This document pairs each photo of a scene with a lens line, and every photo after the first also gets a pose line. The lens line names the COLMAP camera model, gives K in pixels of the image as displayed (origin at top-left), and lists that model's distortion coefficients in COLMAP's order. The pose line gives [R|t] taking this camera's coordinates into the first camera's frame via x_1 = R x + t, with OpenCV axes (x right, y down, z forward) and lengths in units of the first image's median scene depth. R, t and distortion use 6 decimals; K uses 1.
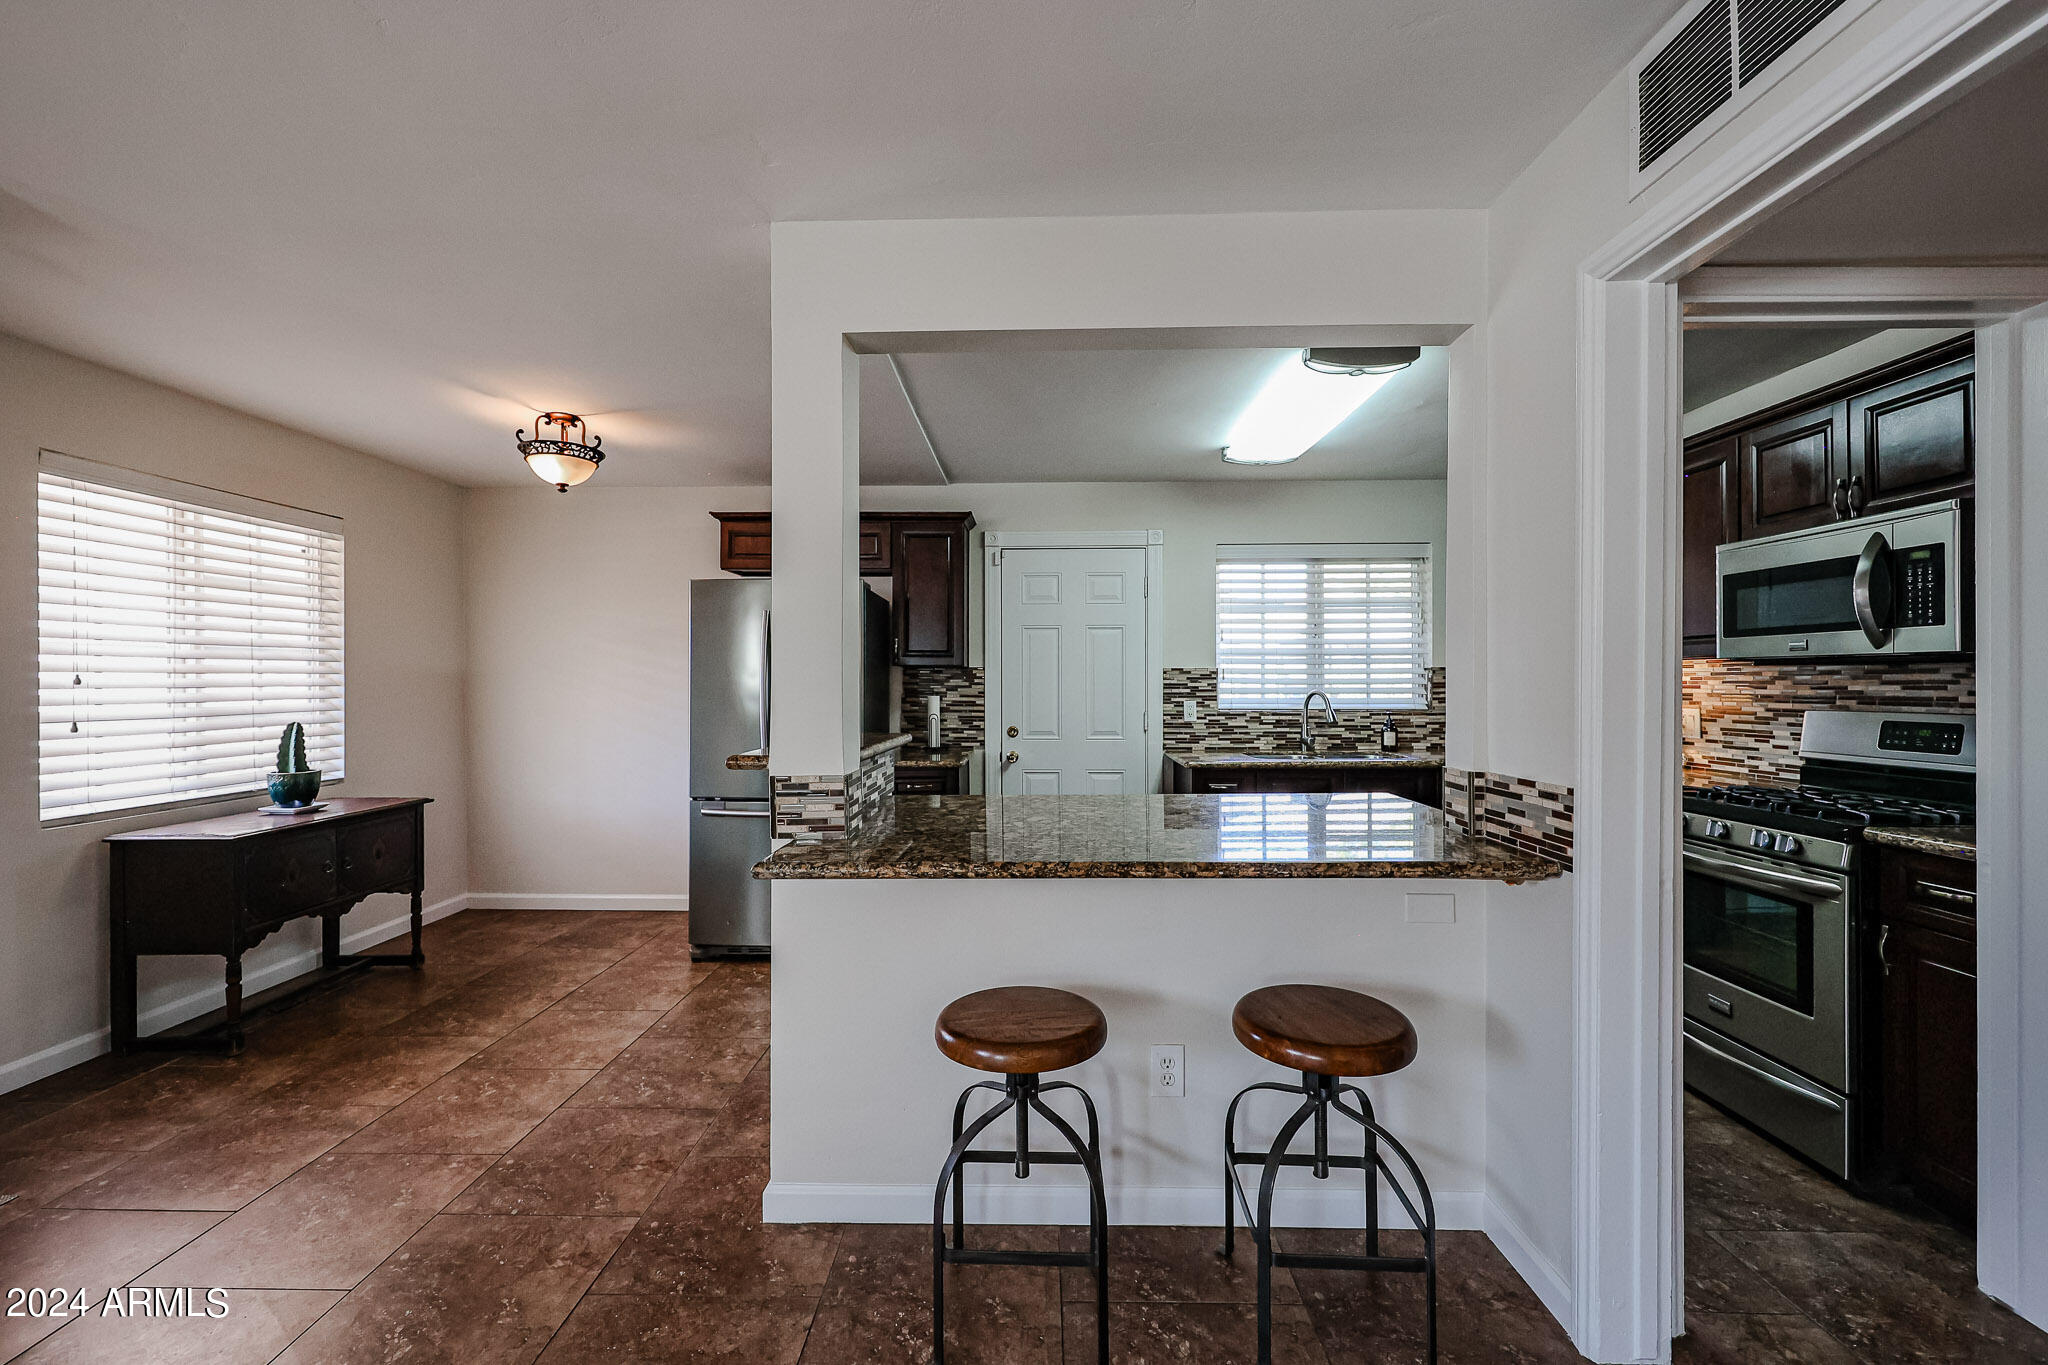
lens RADIAL K [[829.8, 0, 1018.5], [0, 829.8, 679.5], [0, 0, 1]] dist [0.000365, 0.000382]
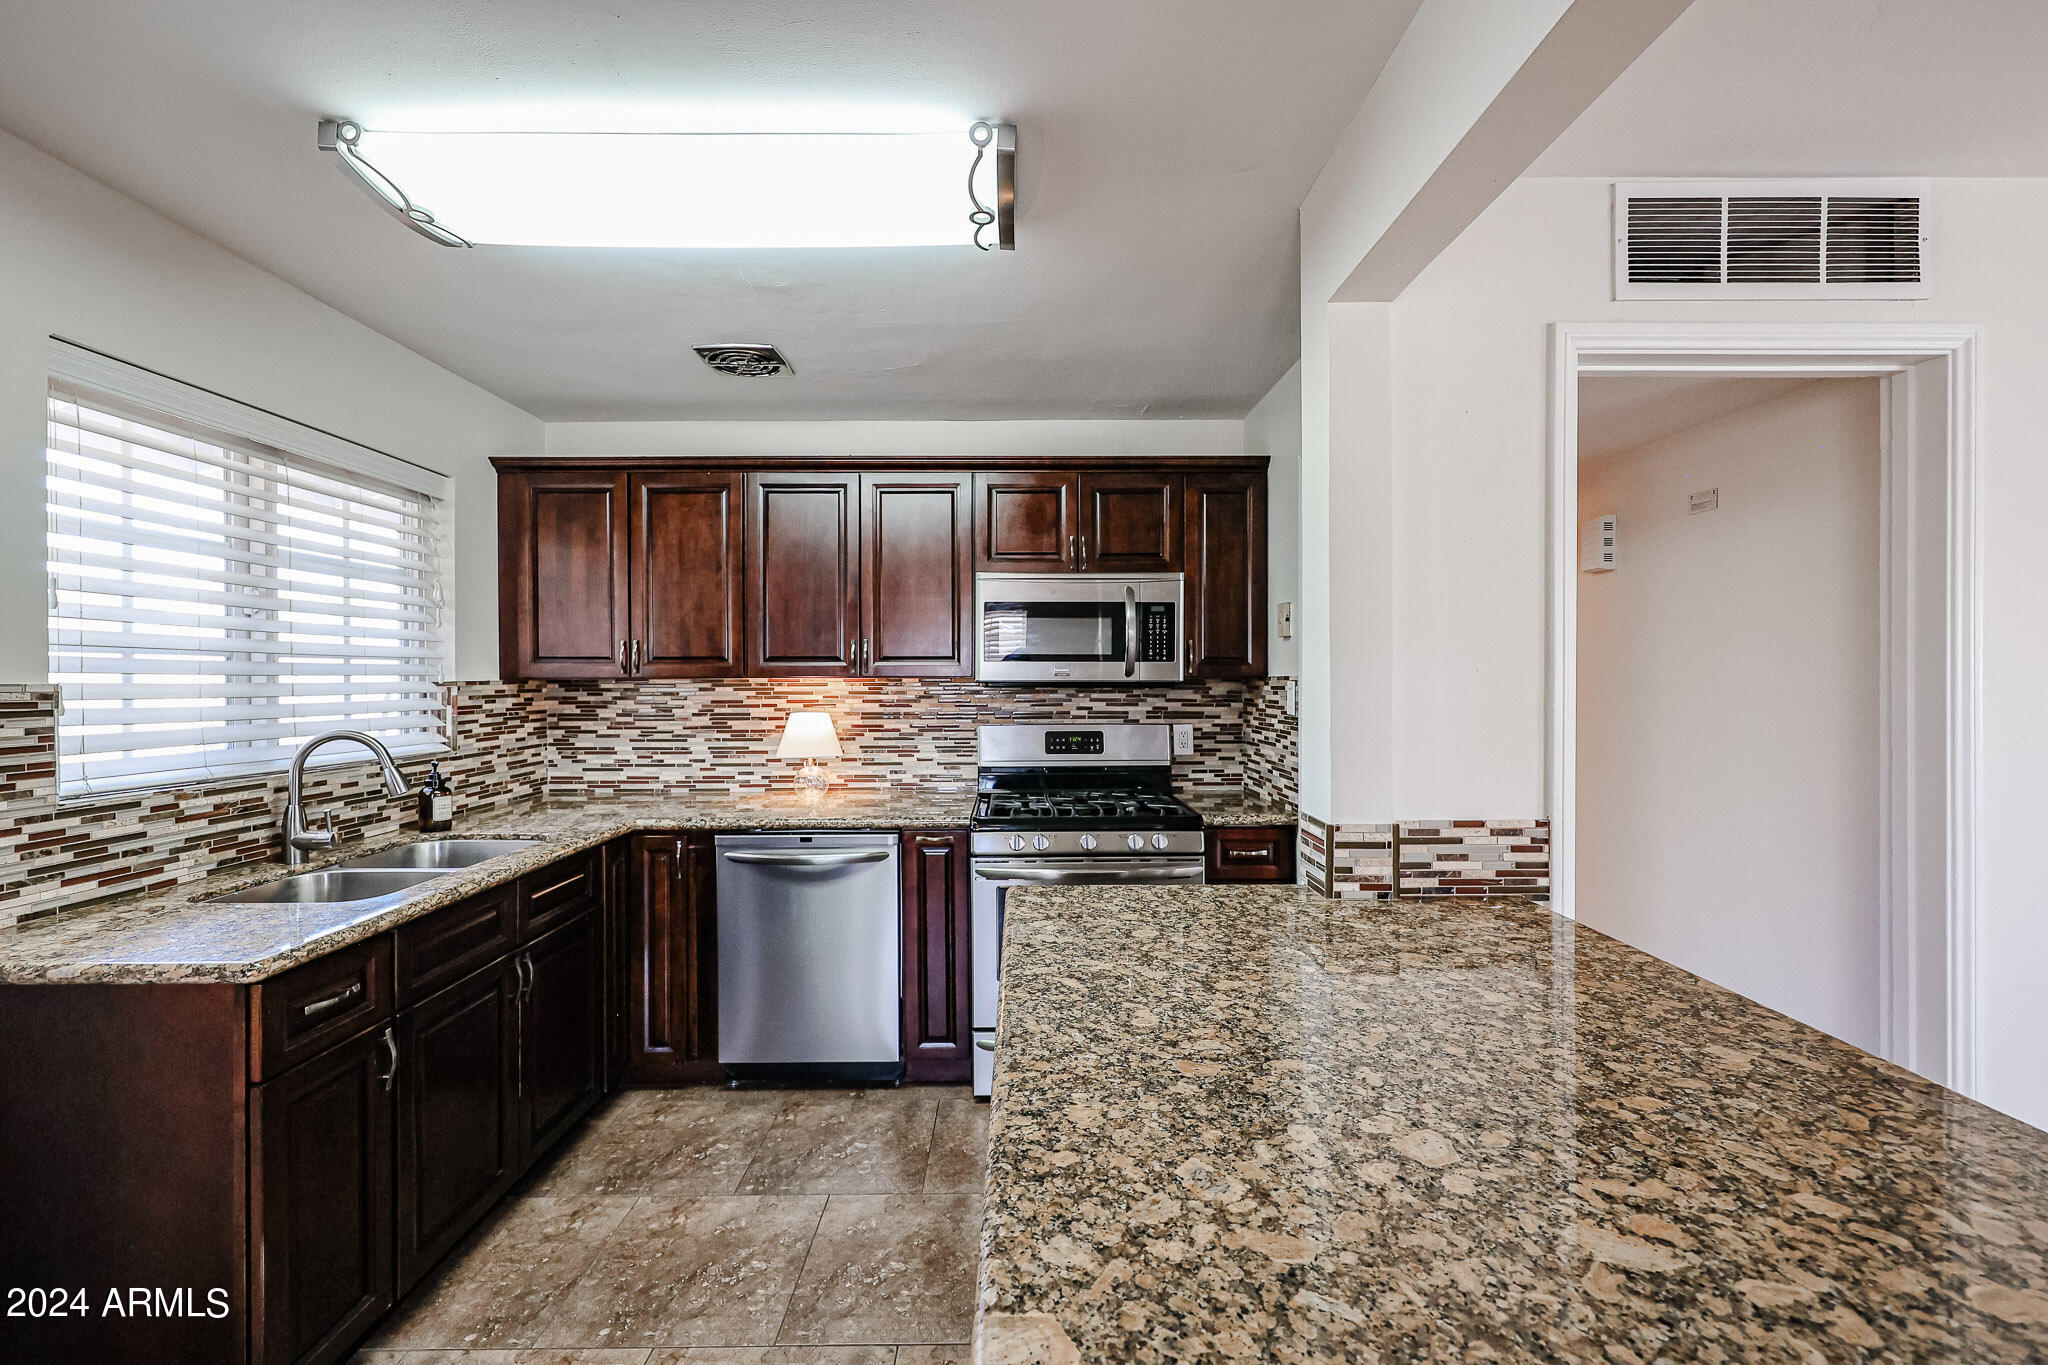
lens RADIAL K [[829.8, 0, 1018.7], [0, 829.8, 682.0], [0, 0, 1]] dist [0.000365, 0.000382]
pose [[-0.031017, -0.000616, 0.999519, -0.189208], [-0.001042, 0.999999, 0.000584, -0.022385], [-0.999518, -0.001023, -0.031017, 0.902969]]
